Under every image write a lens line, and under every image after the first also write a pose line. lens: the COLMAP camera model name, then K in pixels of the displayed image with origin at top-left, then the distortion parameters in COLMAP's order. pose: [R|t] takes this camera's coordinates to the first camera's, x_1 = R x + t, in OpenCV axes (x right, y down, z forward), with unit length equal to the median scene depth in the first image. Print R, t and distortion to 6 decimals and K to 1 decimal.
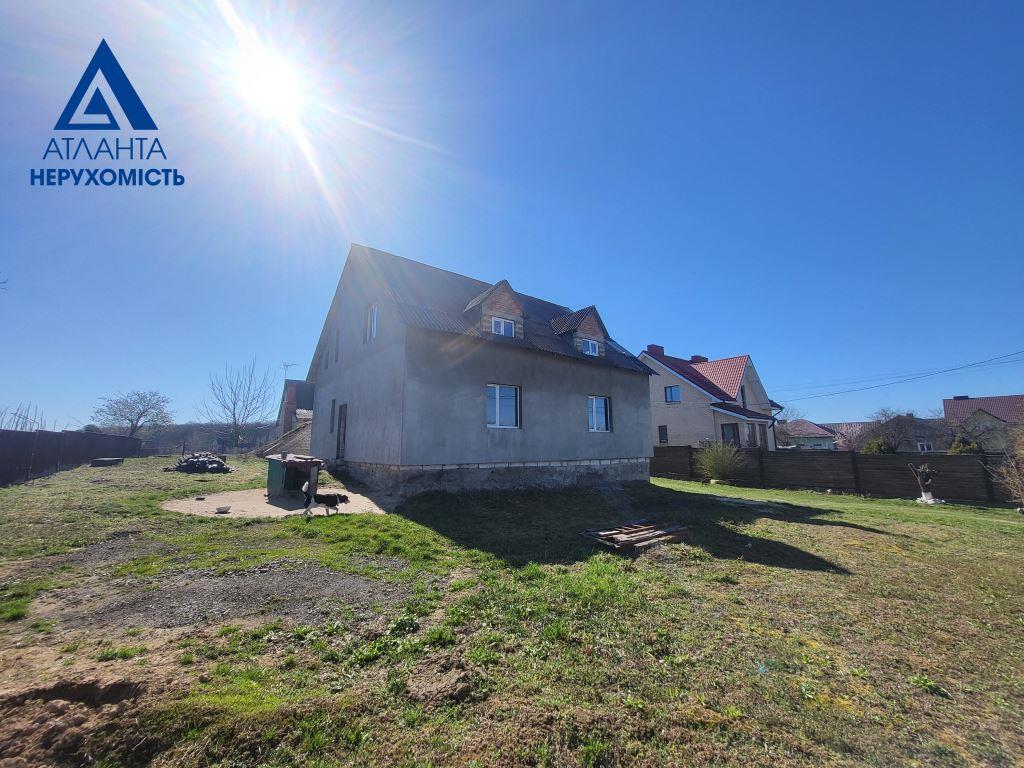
lens RADIAL K [[401.4, 0, 518.2], [0, 401.4, 378.5], [0, 0, 1]] dist [0.002175, 0.000536]
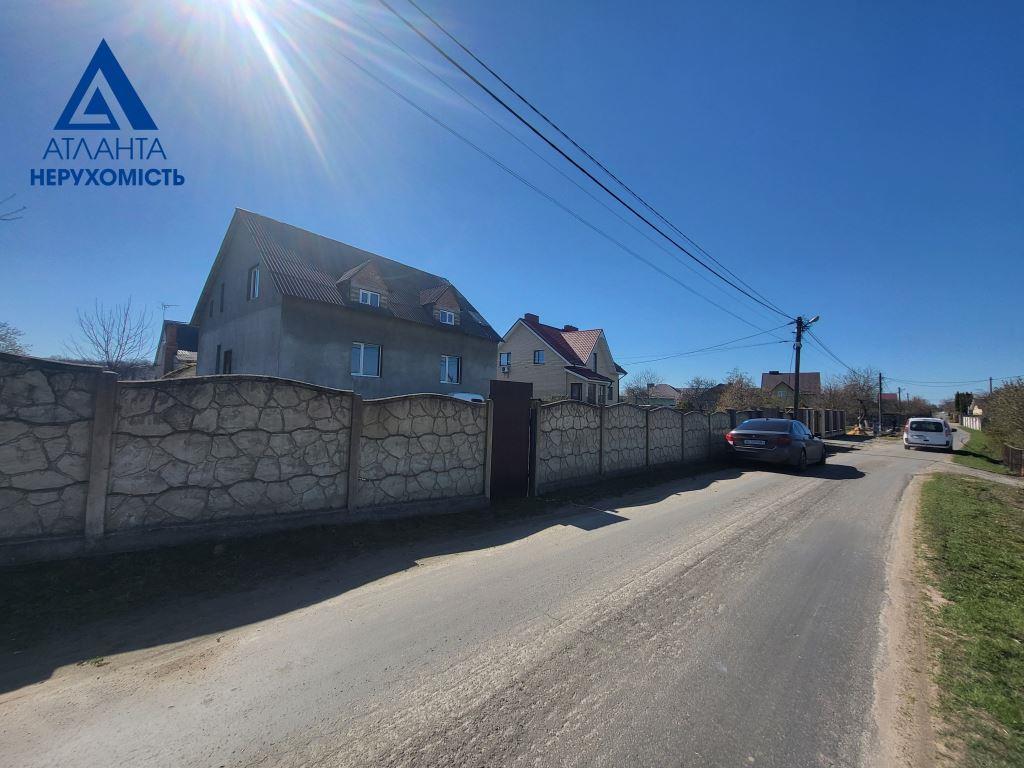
lens RADIAL K [[414.0, 0, 512.0], [0, 414.0, 384.0], [0, 0, 1]] dist [0.067569, 0.000138]
pose [[0.985291, 0.045043, 0.164841, 0.119527], [-0.064874, 0.991015, 0.116968, -0.024972], [-0.158092, -0.125941, 0.979360, -0.245294]]
